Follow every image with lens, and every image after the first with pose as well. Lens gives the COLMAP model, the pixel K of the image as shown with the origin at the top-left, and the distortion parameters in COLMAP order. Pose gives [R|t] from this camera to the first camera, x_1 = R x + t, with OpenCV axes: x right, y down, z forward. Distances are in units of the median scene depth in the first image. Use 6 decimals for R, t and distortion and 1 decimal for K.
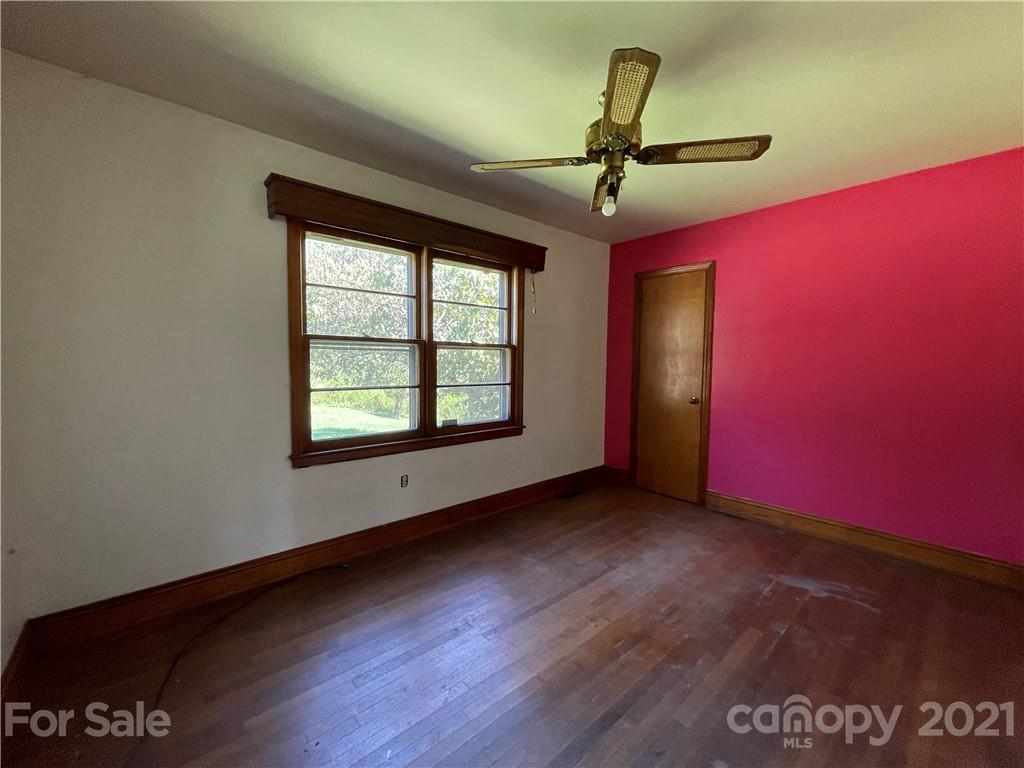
lens RADIAL K [[414.0, 0, 509.3], [0, 414.0, 384.3], [0, 0, 1]] dist [0.001402, -0.000123]
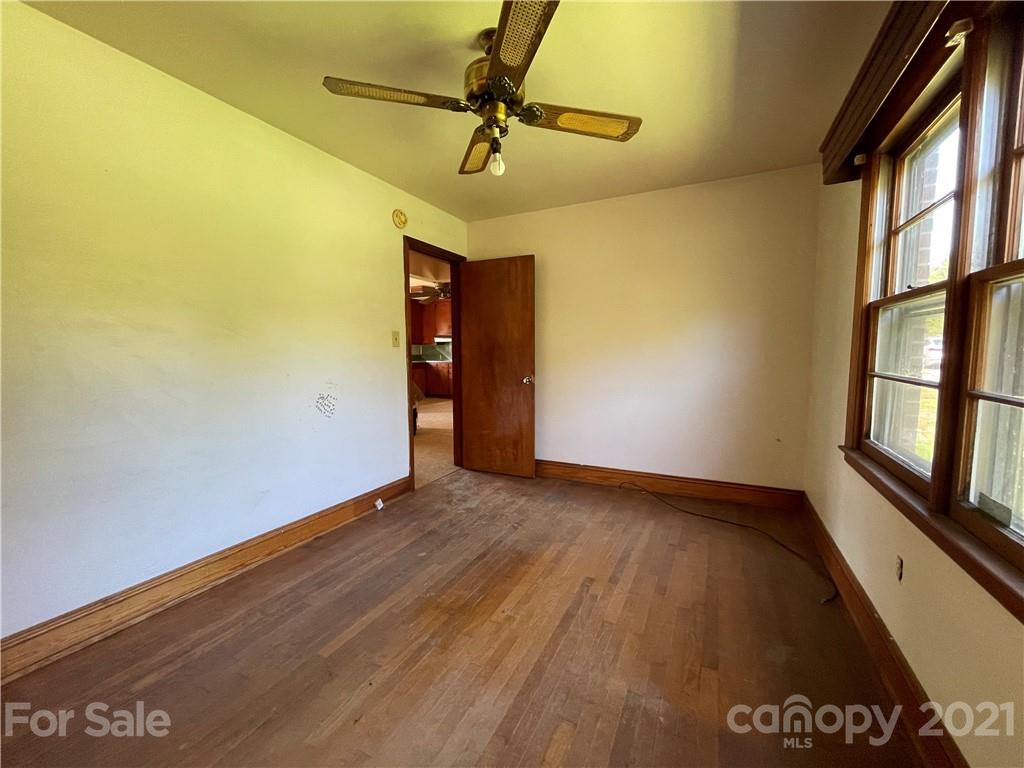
lens RADIAL K [[414.0, 0, 509.3], [0, 414.0, 384.3], [0, 0, 1]] dist [0.001402, -0.000123]
pose [[-0.926698, 0.025937, -0.374912, 0.514302], [-0.027940, 0.990100, 0.137557, -0.063705], [0.374768, 0.137949, -0.916798, 1.720737]]
